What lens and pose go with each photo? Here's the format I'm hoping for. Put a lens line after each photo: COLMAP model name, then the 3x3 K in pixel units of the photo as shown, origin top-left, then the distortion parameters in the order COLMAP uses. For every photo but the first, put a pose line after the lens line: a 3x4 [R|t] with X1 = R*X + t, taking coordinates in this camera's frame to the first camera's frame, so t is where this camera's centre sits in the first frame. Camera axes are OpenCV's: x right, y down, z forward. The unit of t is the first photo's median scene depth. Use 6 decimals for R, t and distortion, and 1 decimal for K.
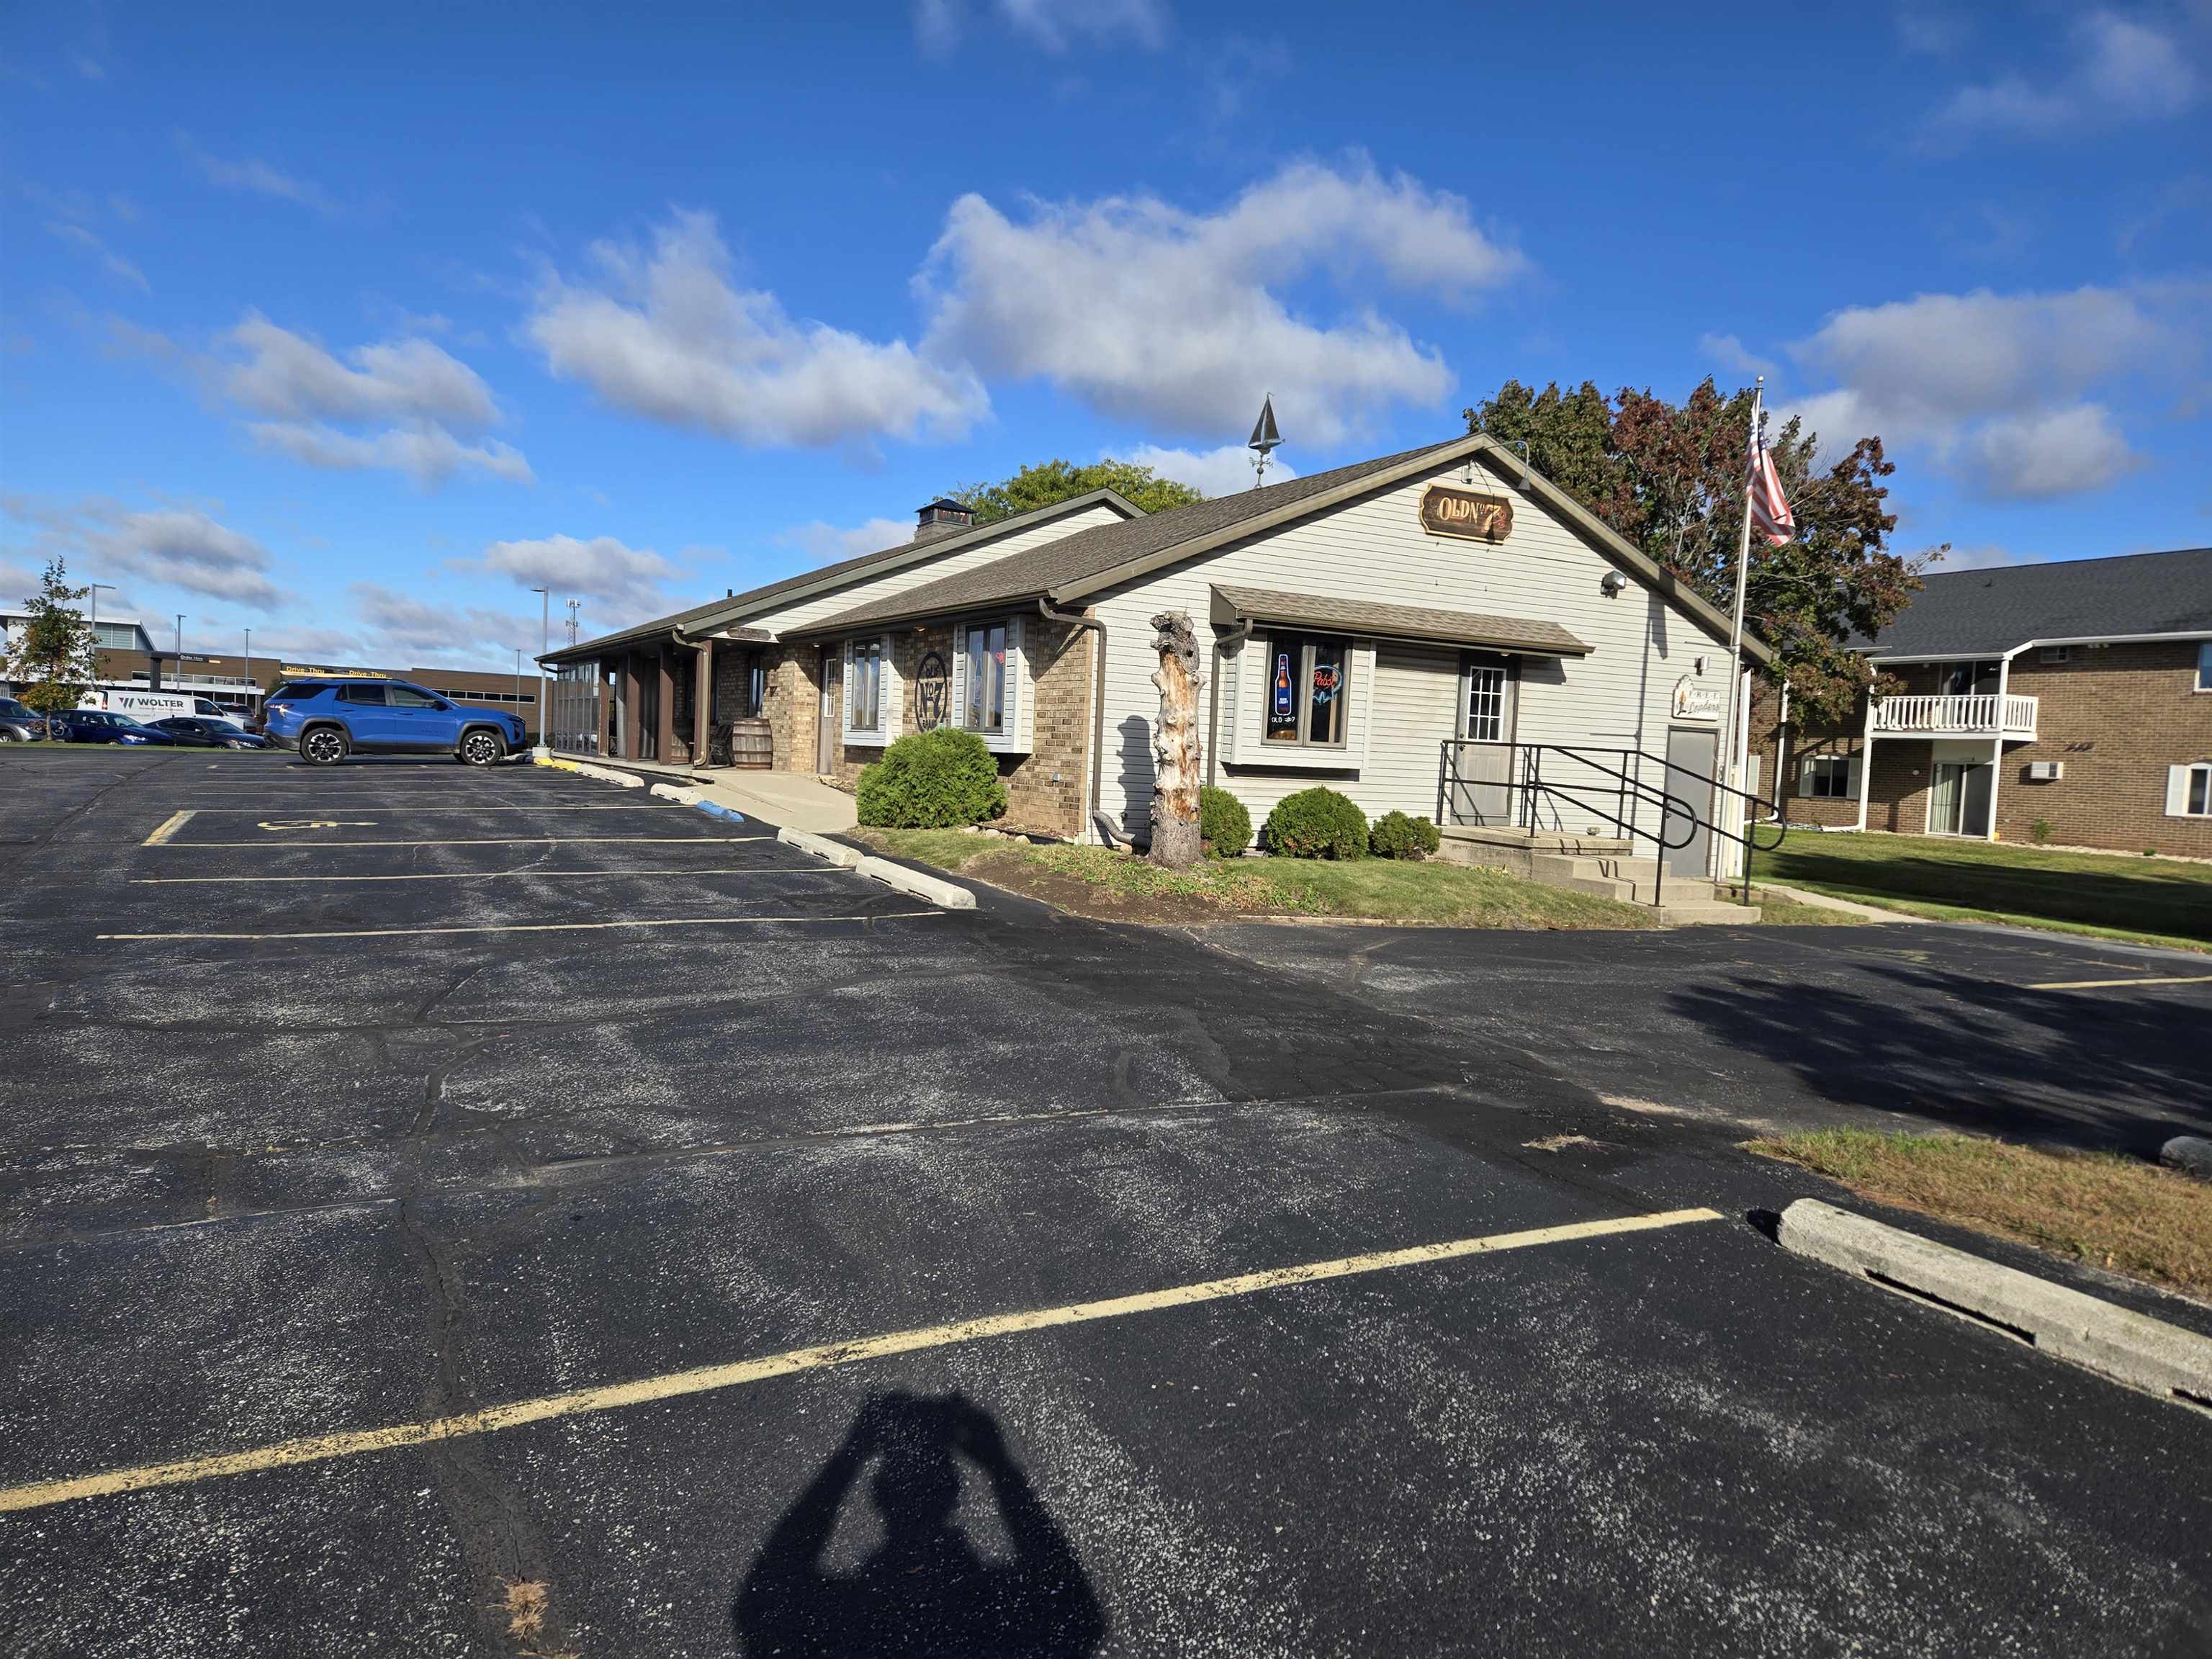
lens RADIAL K [[1485.0, 0, 1106.0], [0, 1485.0, 829.5], [0, 0, 1]] dist [0.080653, -0.062663]
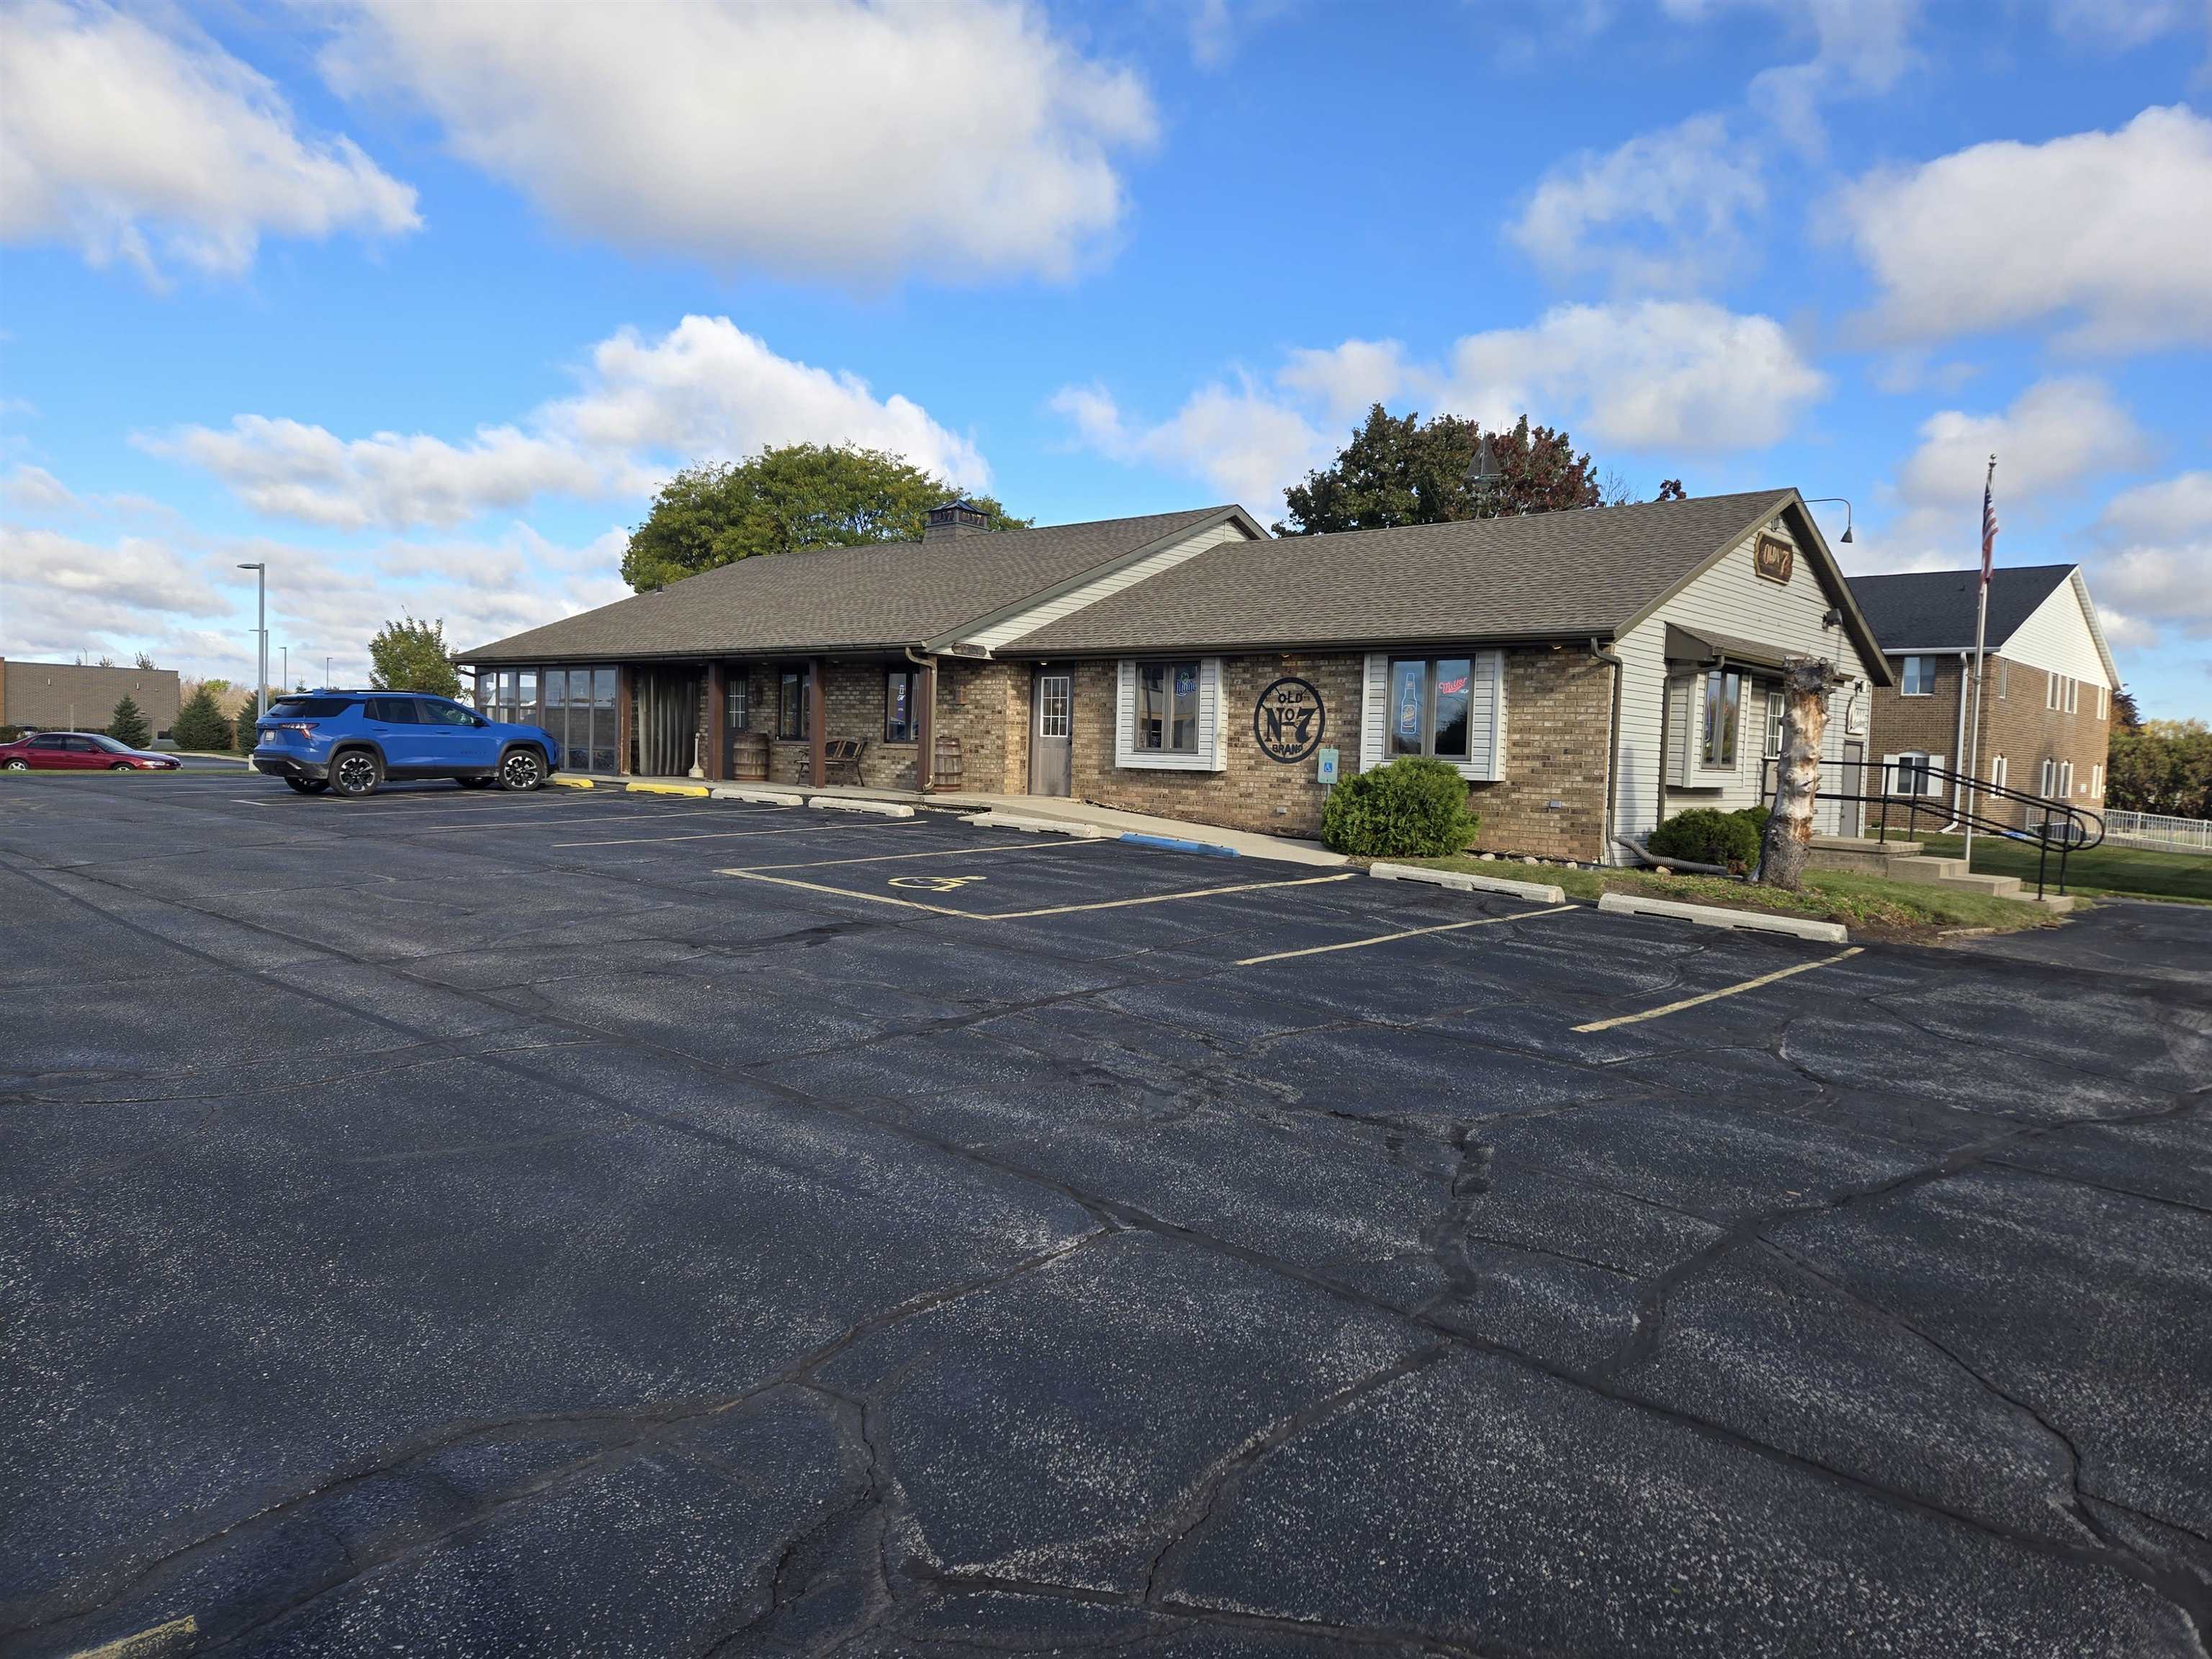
lens RADIAL K [[1492.2, 0, 1117.4], [0, 1492.2, 819.1], [0, 0, 1]] dist [0.075419, -0.068429]
pose [[0.940462, -0.029789, 0.338590, -0.608101], [0.027954, 0.999556, 0.010295, -0.039113], [-0.338746, -0.000217, 0.940878, 0.092515]]
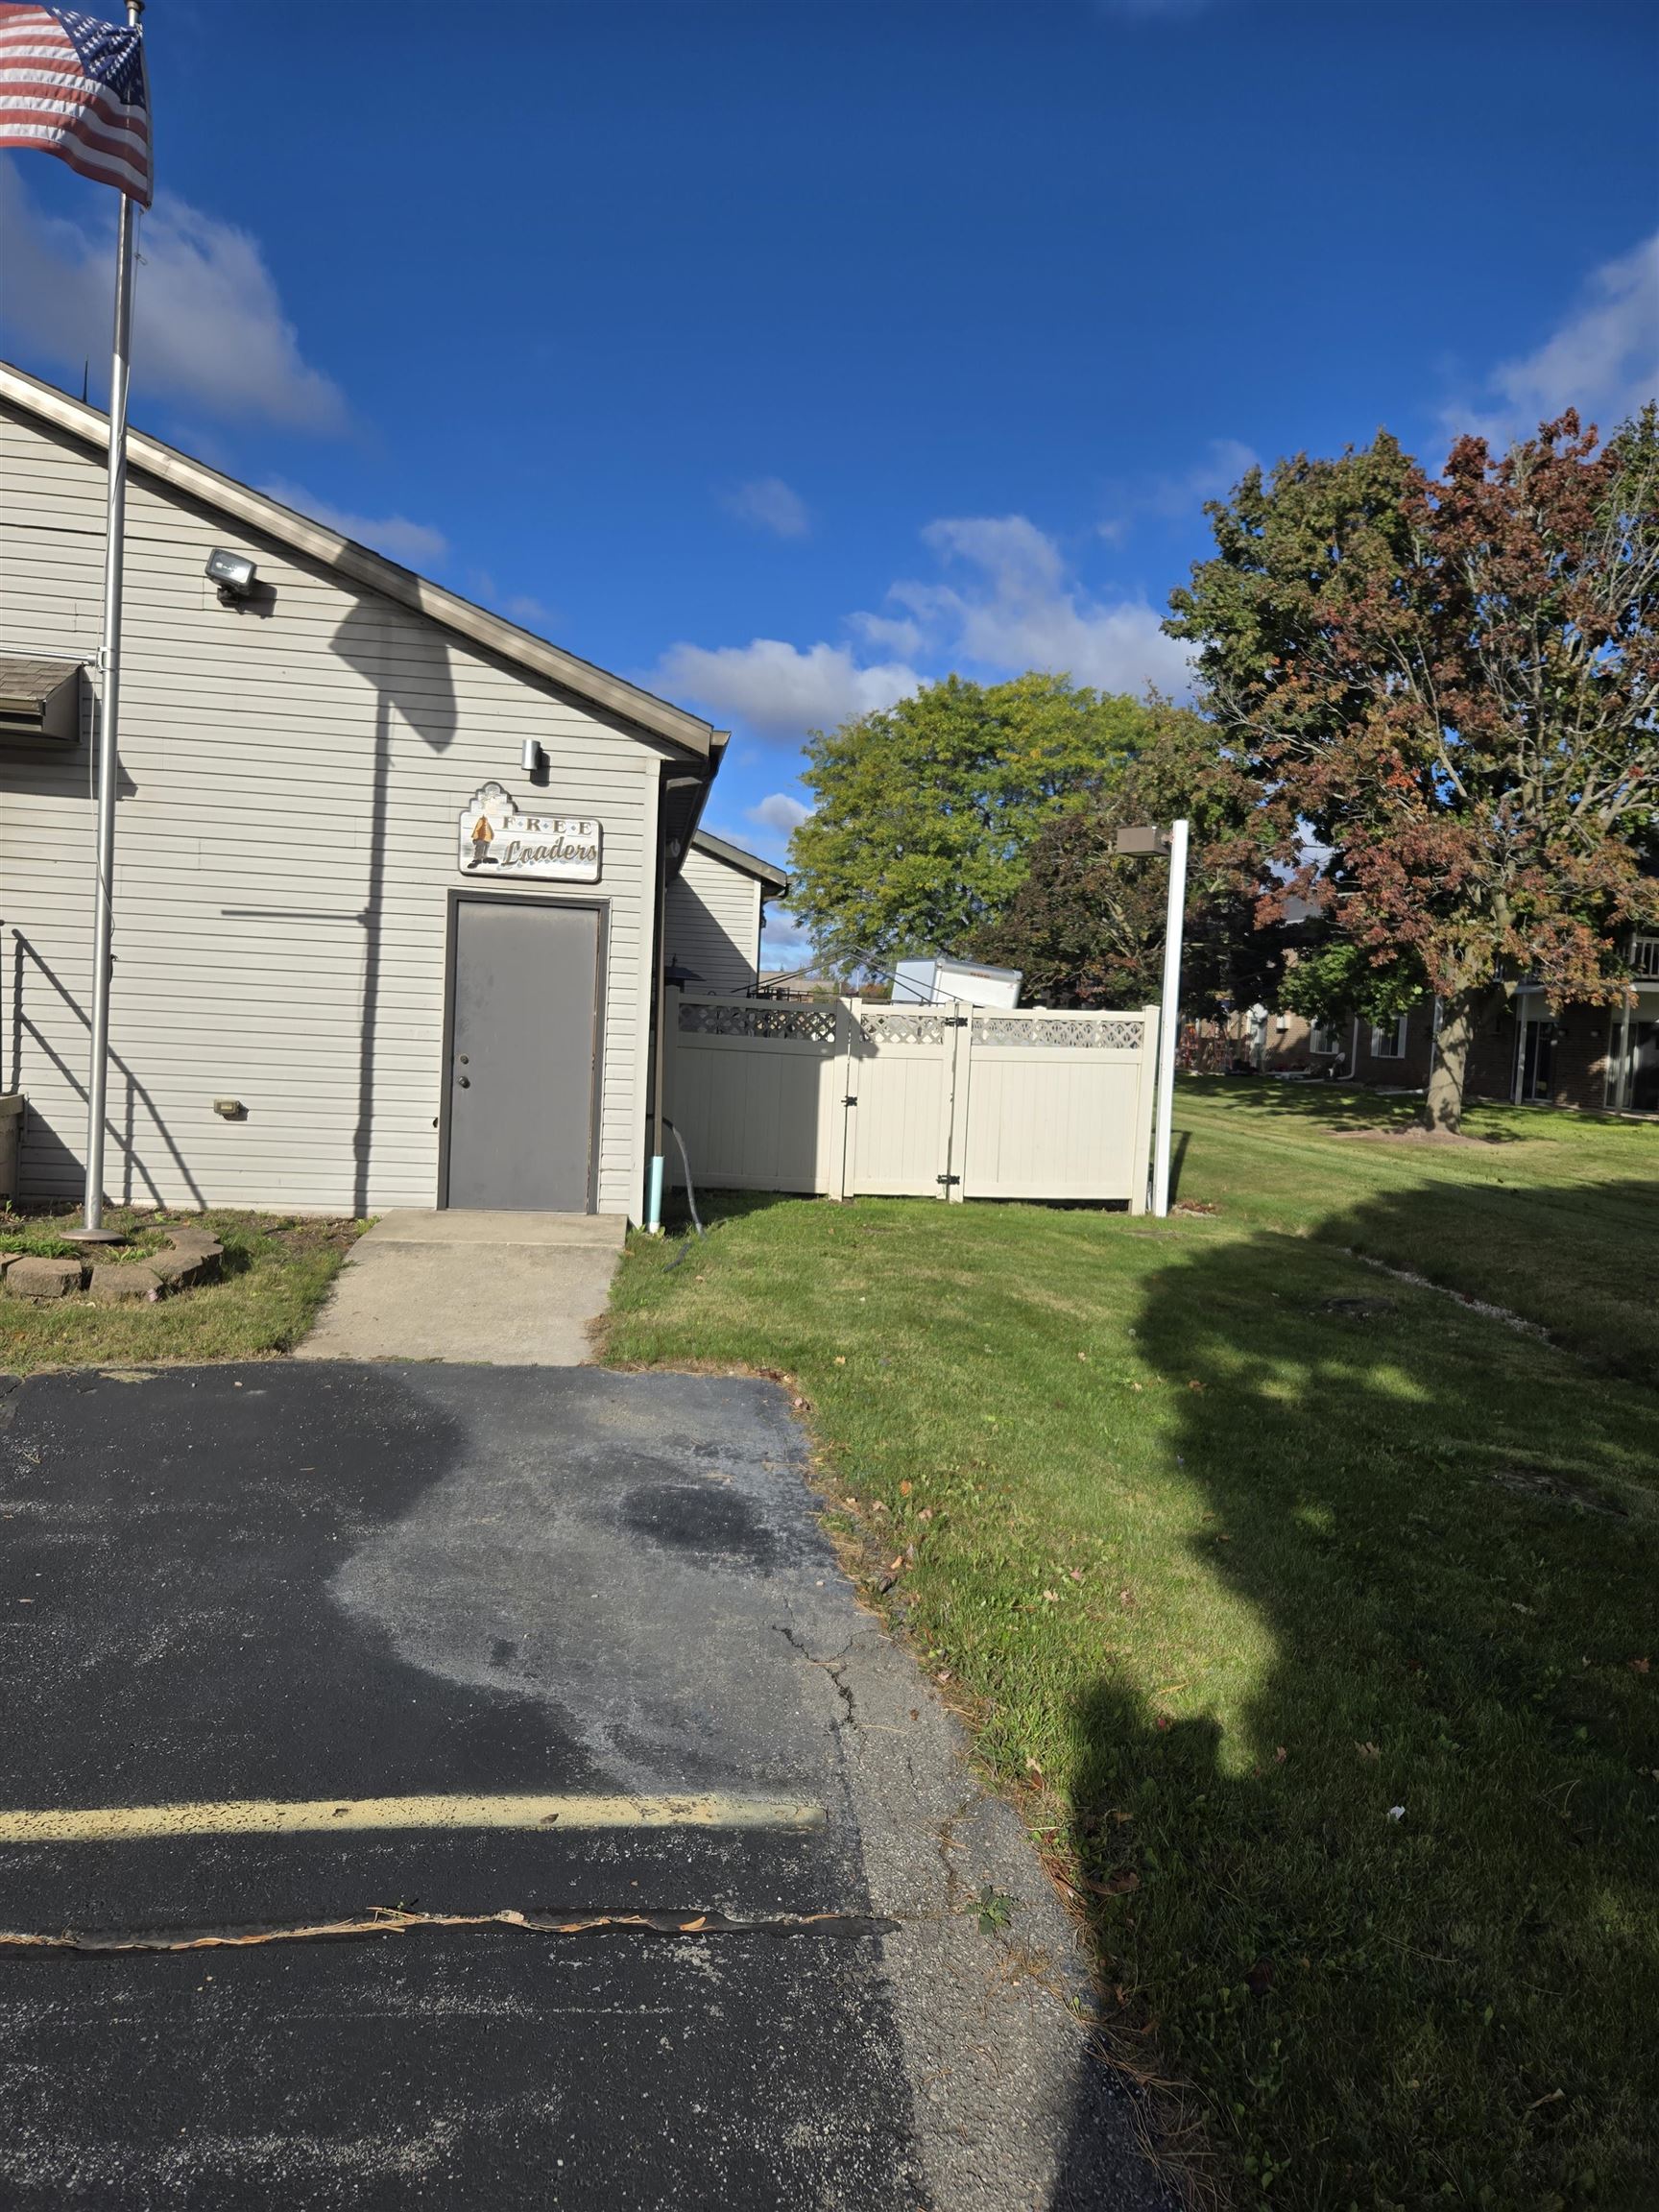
lens RADIAL K [[1485.0, 0, 814.9], [0, 1485.0, 1115.8], [0, 0, 1]] dist [0.080653, -0.062663]
pose [[0.927434, 0.023348, -0.373258, 0.716741], [-0.025092, 0.999685, 0.000187, -0.001647], [0.373145, 0.009193, 0.927728, 0.661769]]
